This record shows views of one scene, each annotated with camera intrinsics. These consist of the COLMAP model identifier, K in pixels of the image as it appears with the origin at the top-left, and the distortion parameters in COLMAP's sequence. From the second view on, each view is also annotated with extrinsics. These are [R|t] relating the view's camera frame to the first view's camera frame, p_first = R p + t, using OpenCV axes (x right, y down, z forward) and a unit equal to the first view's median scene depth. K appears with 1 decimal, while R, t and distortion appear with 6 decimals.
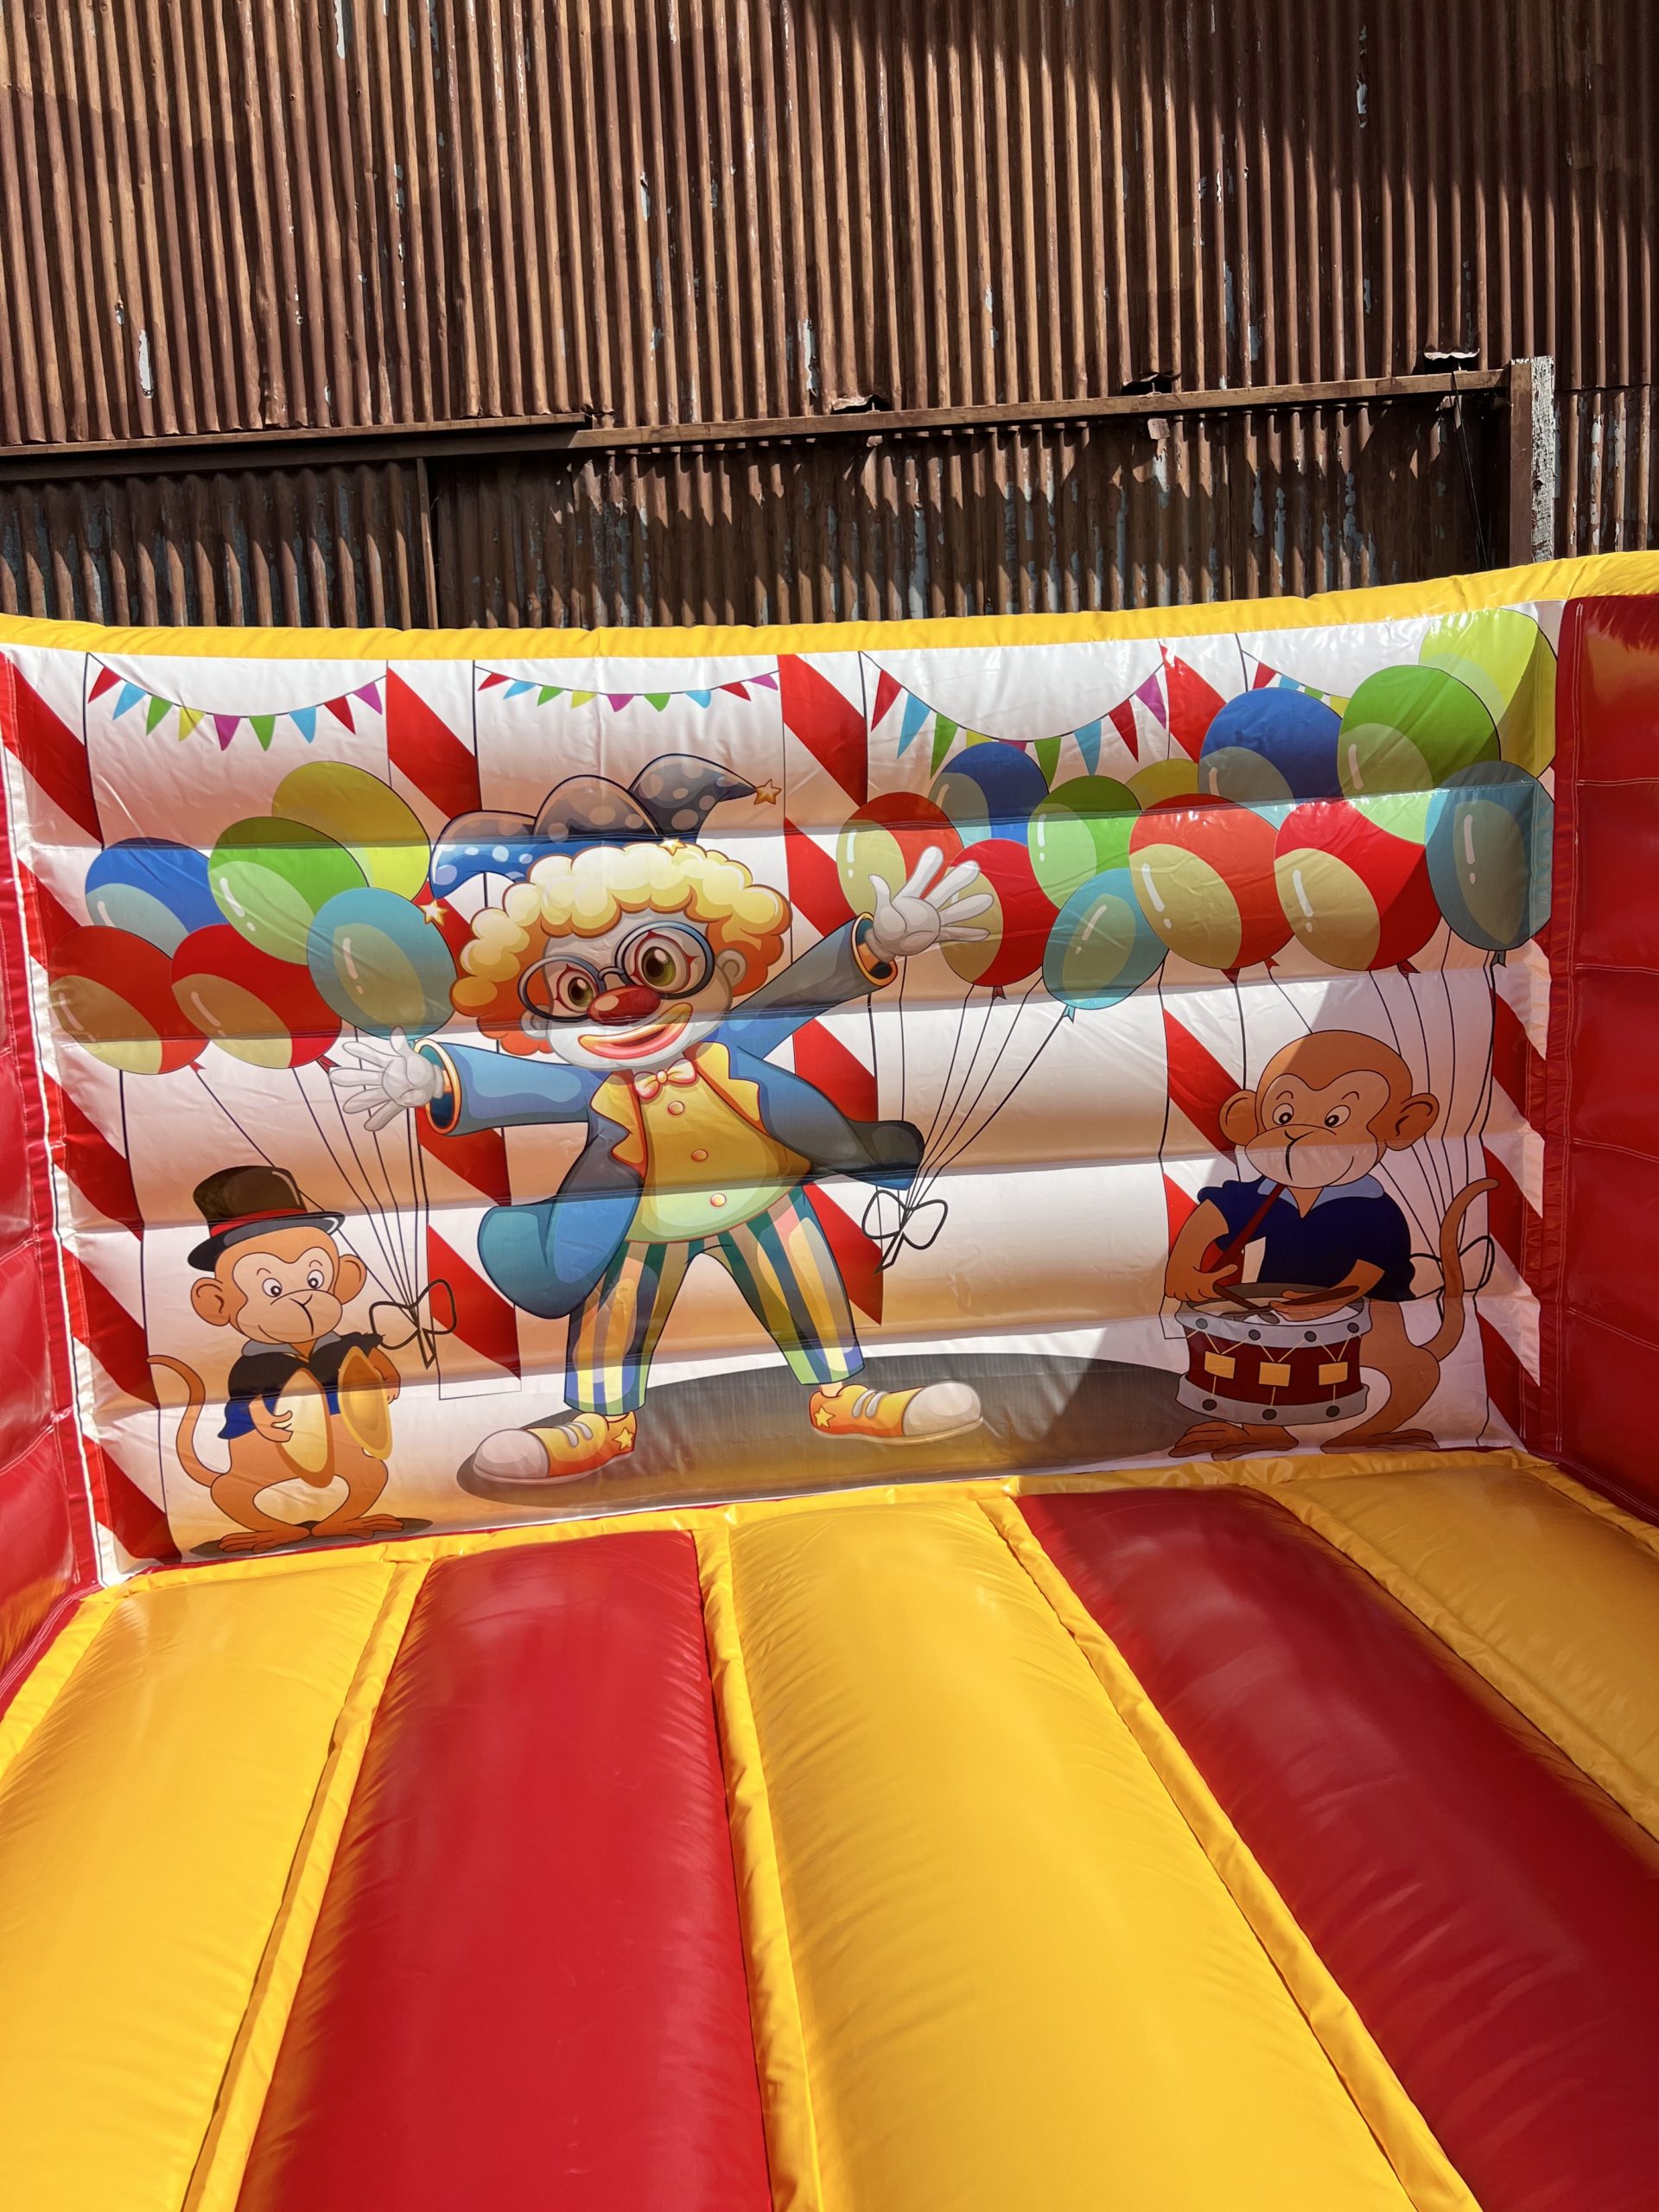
lens RADIAL K [[1701.7, 0, 830.3], [0, 1701.7, 1138.9], [0, 0, 1]] dist [0.065076, -0.064888]
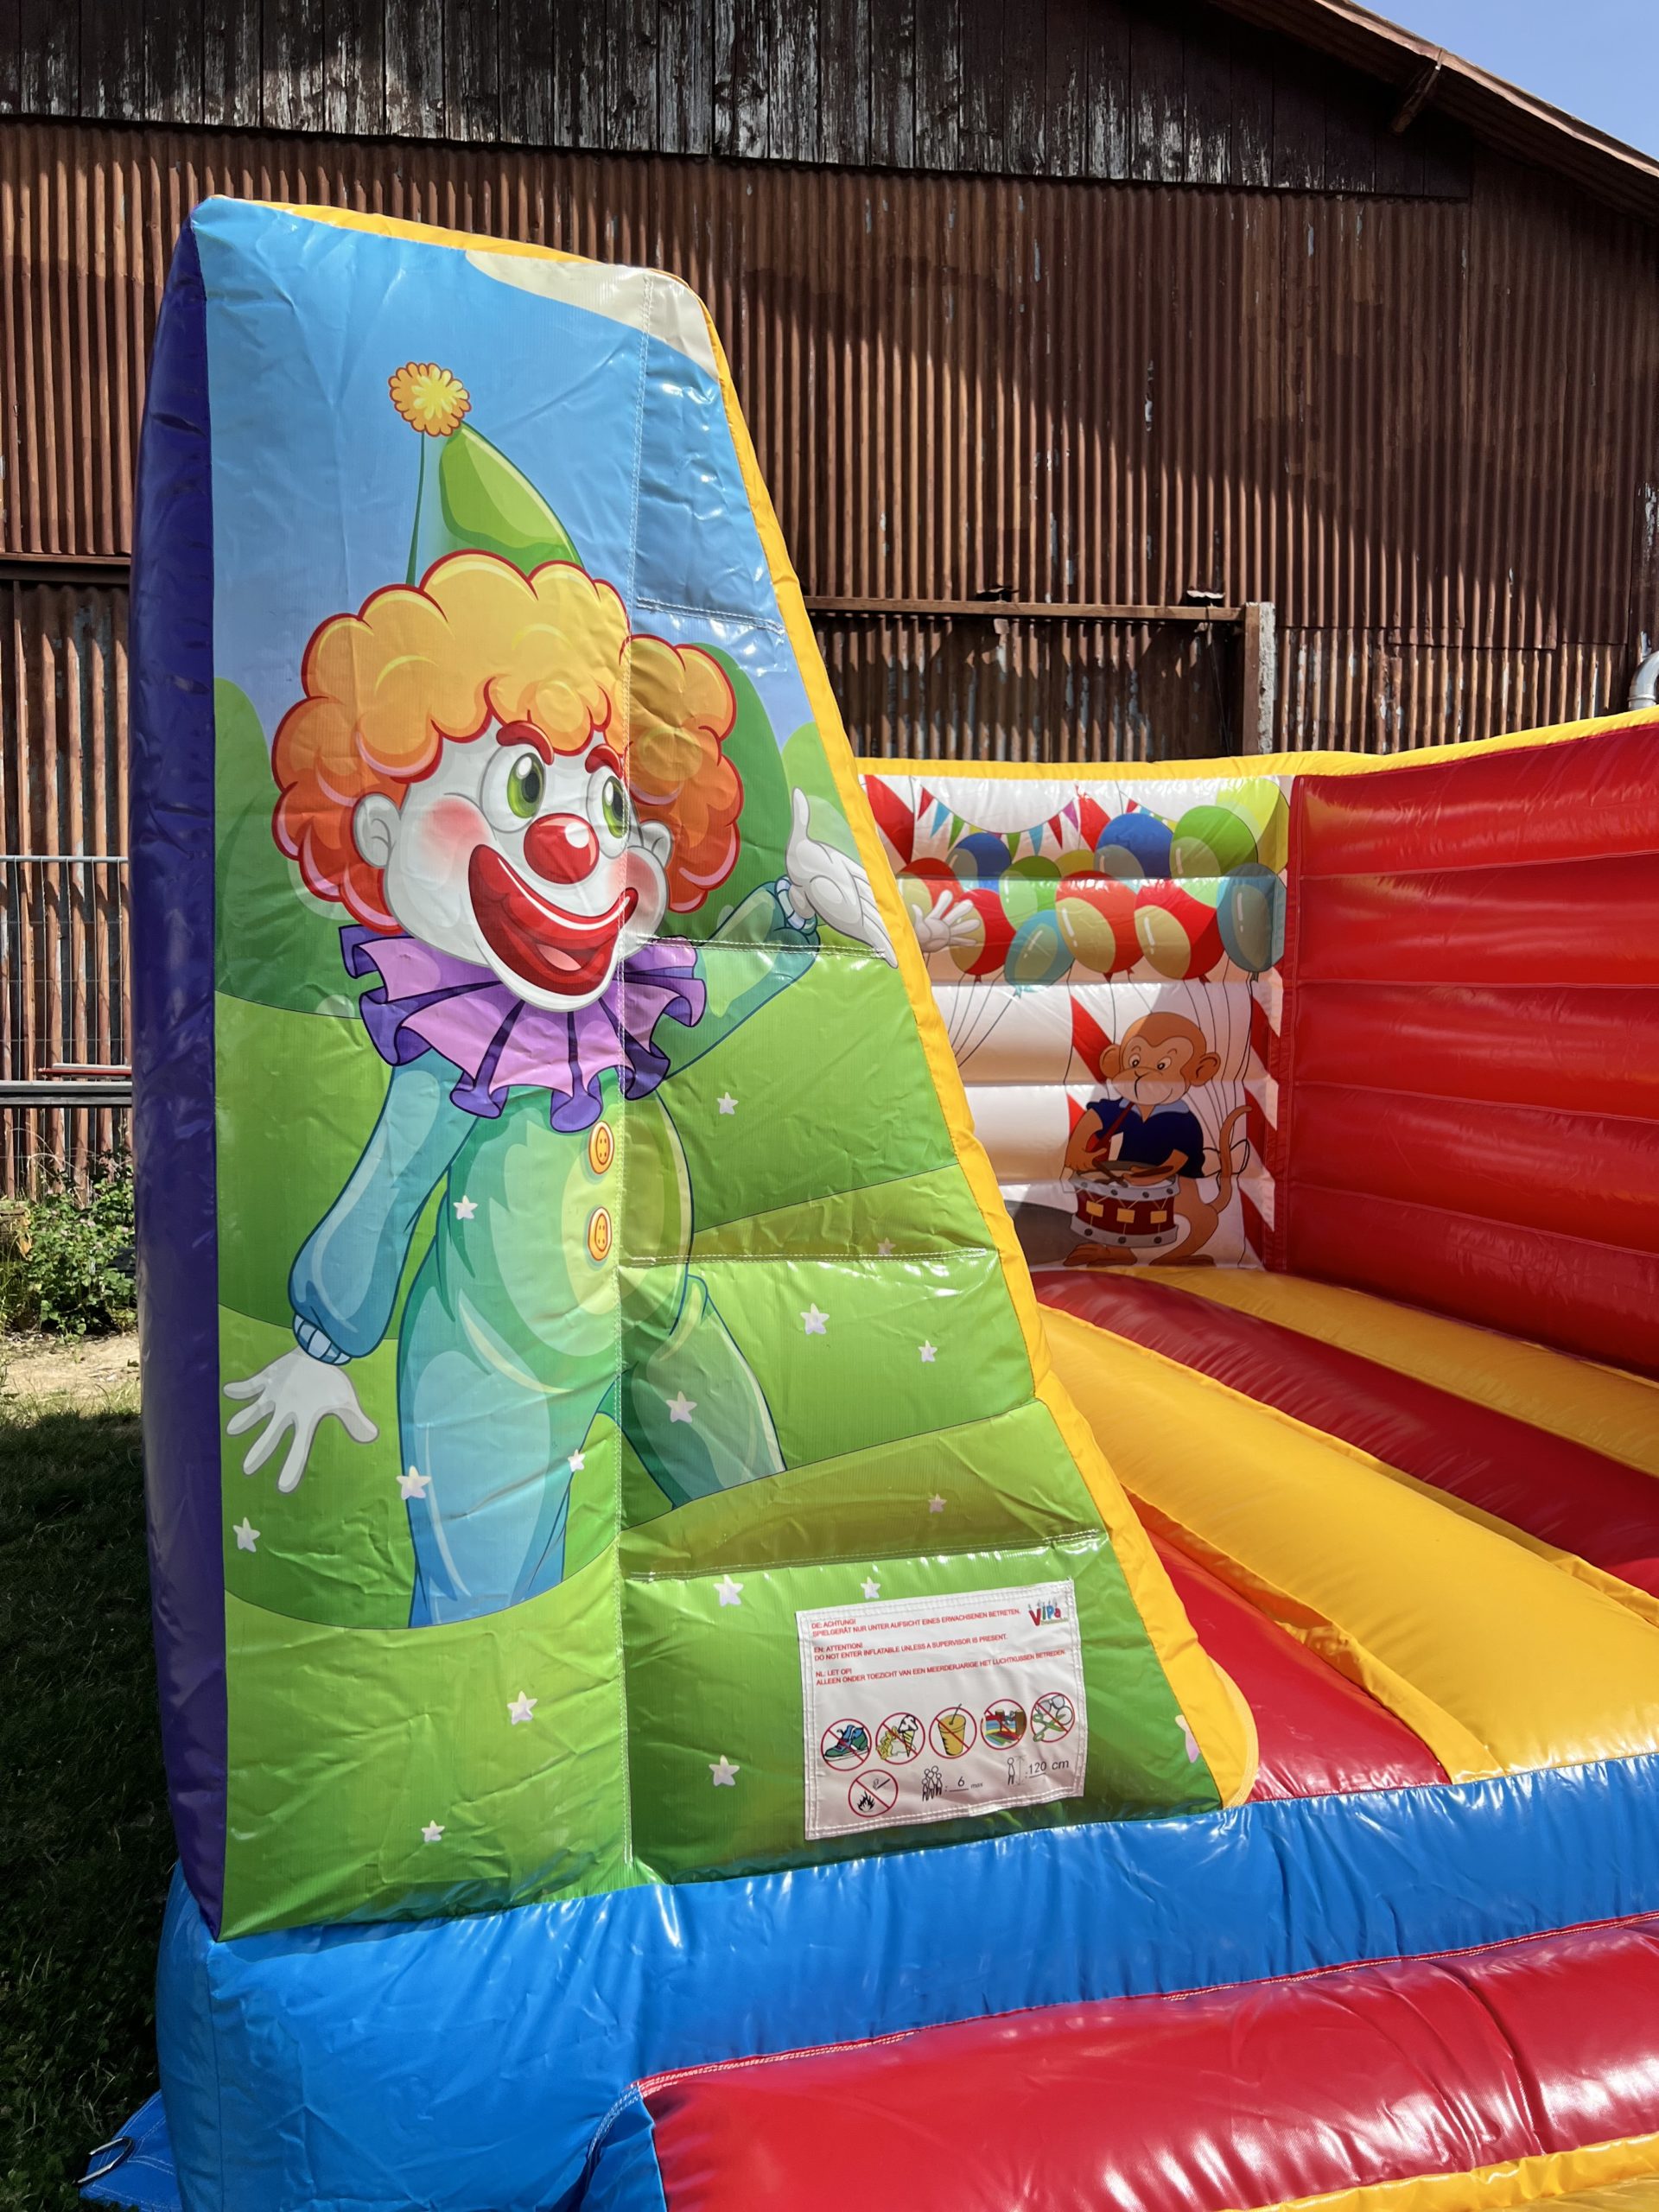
lens RADIAL K [[1701.7, 0, 843.2], [0, 1701.7, 1143.0], [0, 0, 1]] dist [0.065076, -0.064888]
pose [[0.985371, 0.039083, 0.165883, -0.295076], [-0.028902, 0.997573, -0.063351, 0.179940], [-0.167957, 0.057630, 0.984108, -0.608261]]
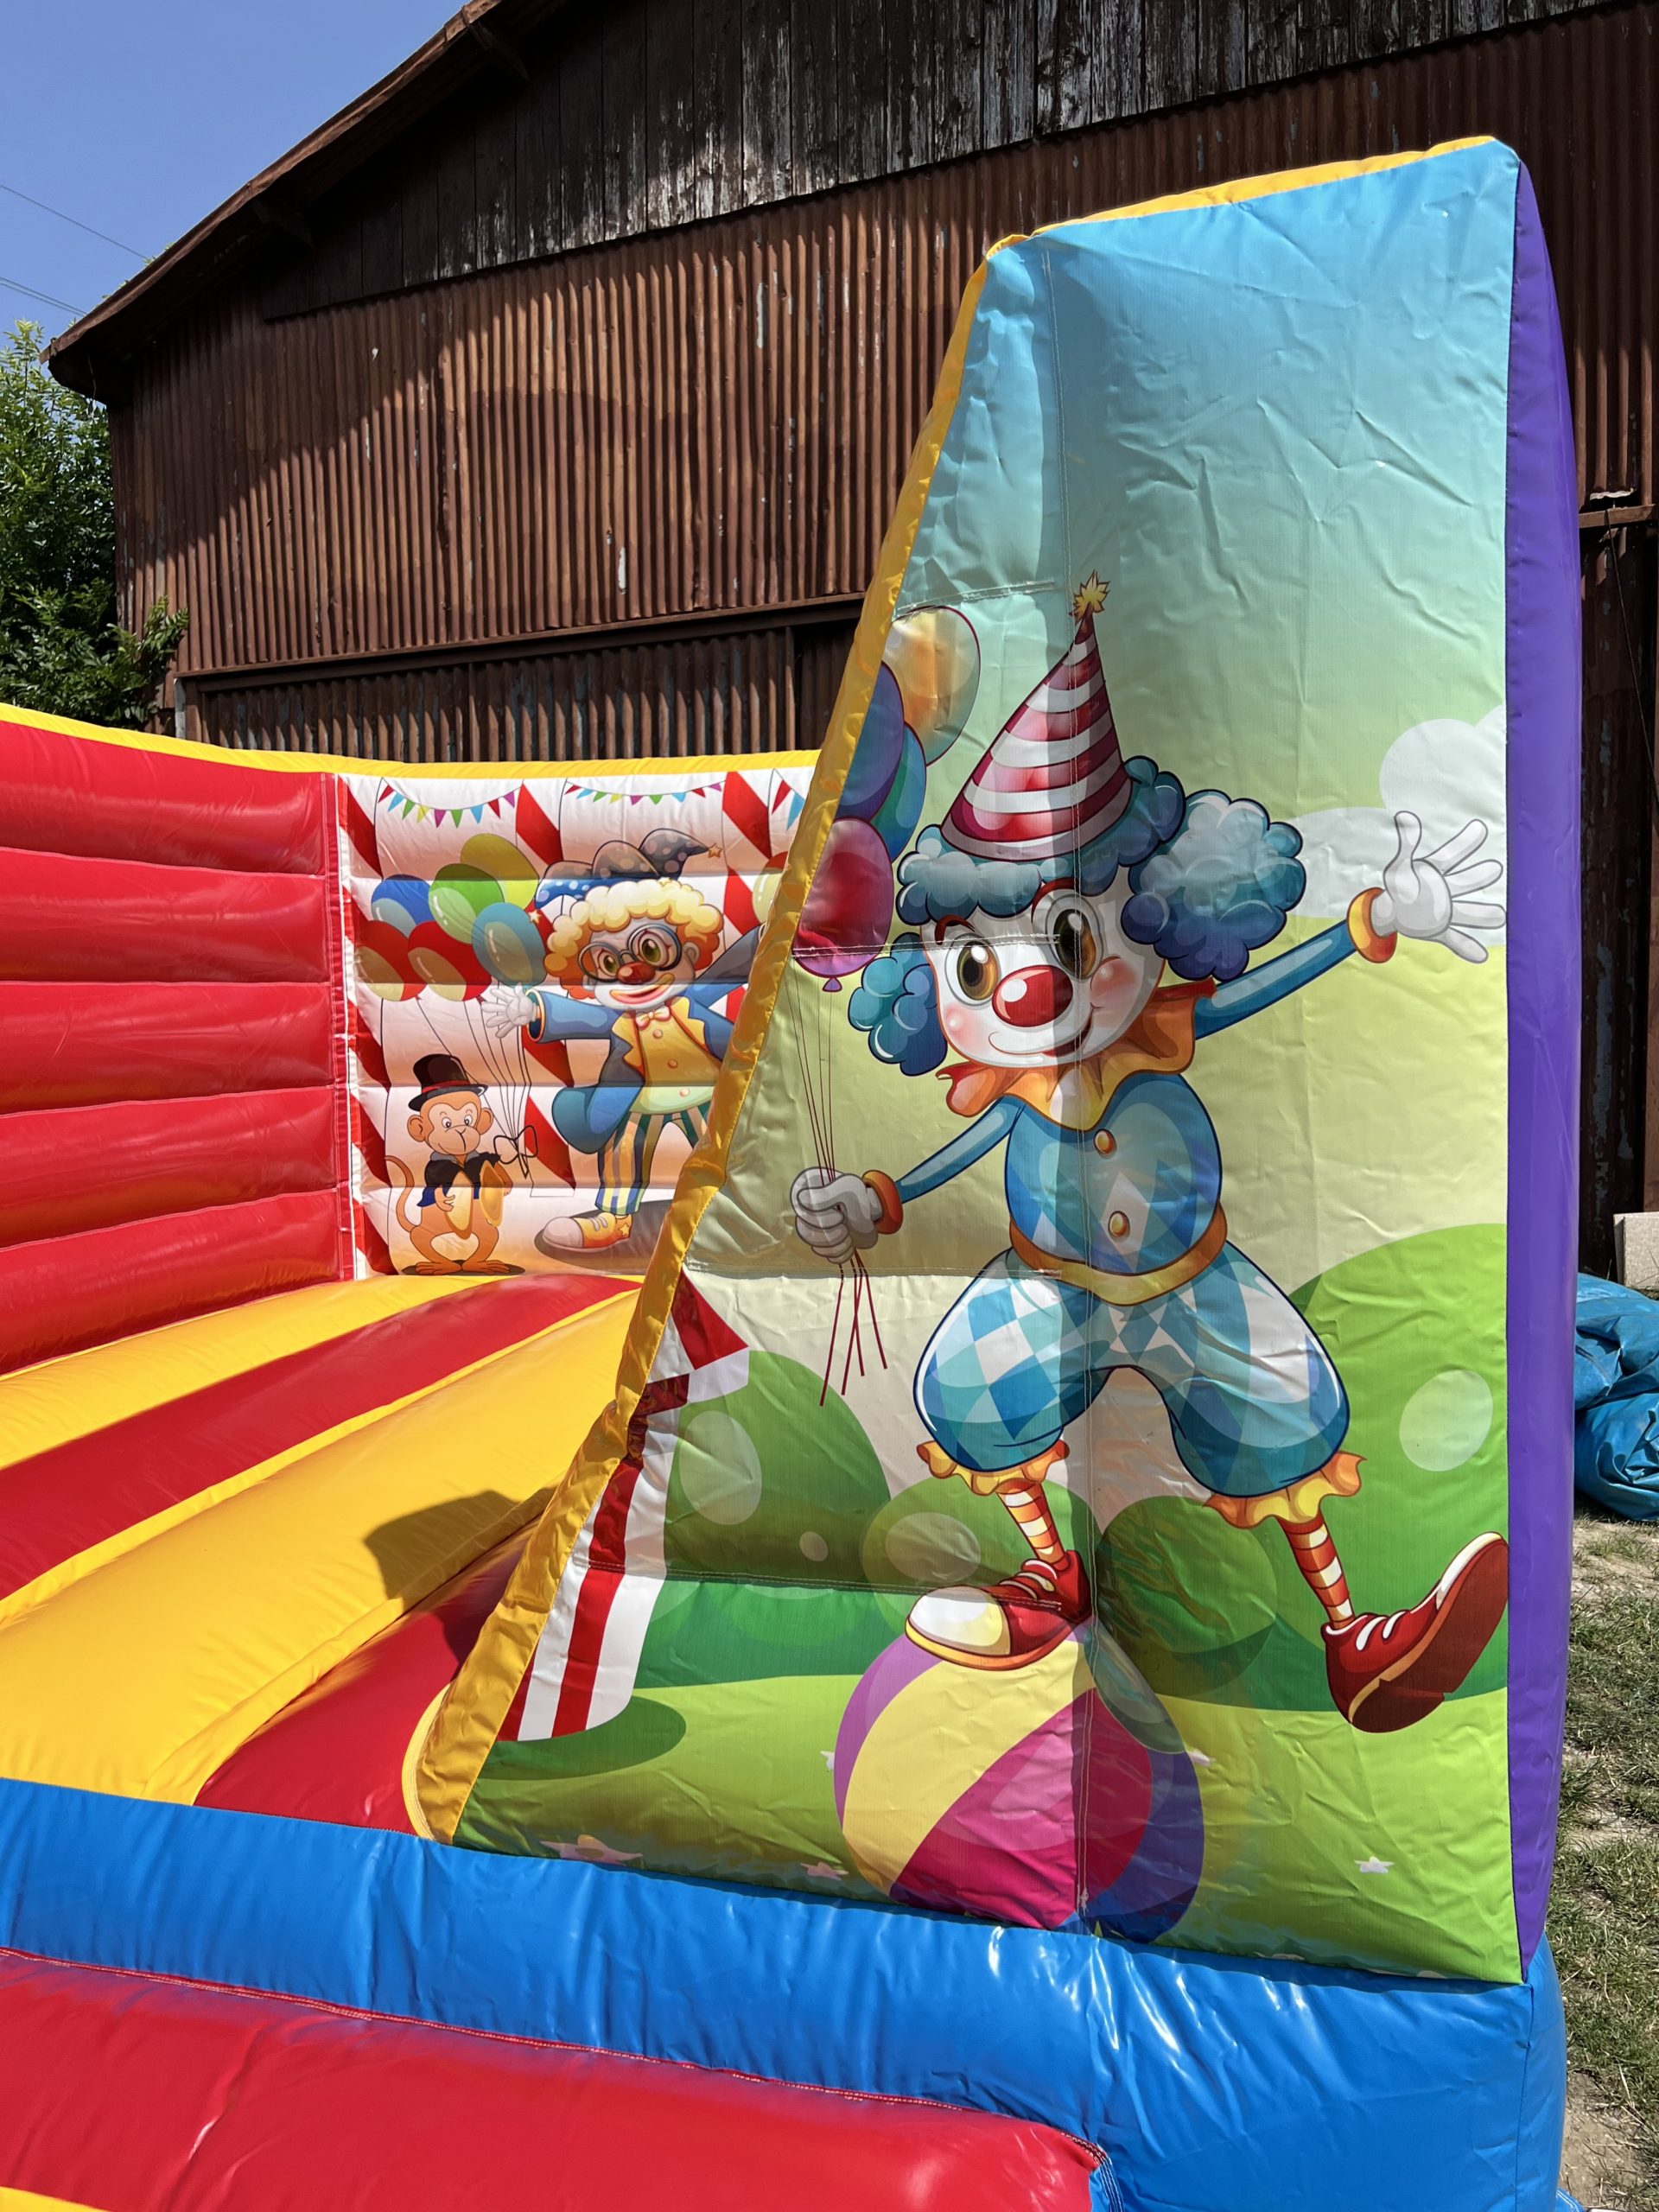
lens RADIAL K [[1701.7, 0, 815.1], [0, 1701.7, 1140.9], [0, 0, 1]] dist [0.065076, -0.064888]
pose [[0.927379, 0.062349, -0.368891, 0.643550], [-0.081953, 0.995923, -0.037699, 0.130439], [0.365037, 0.065193, 0.928708, -0.484271]]
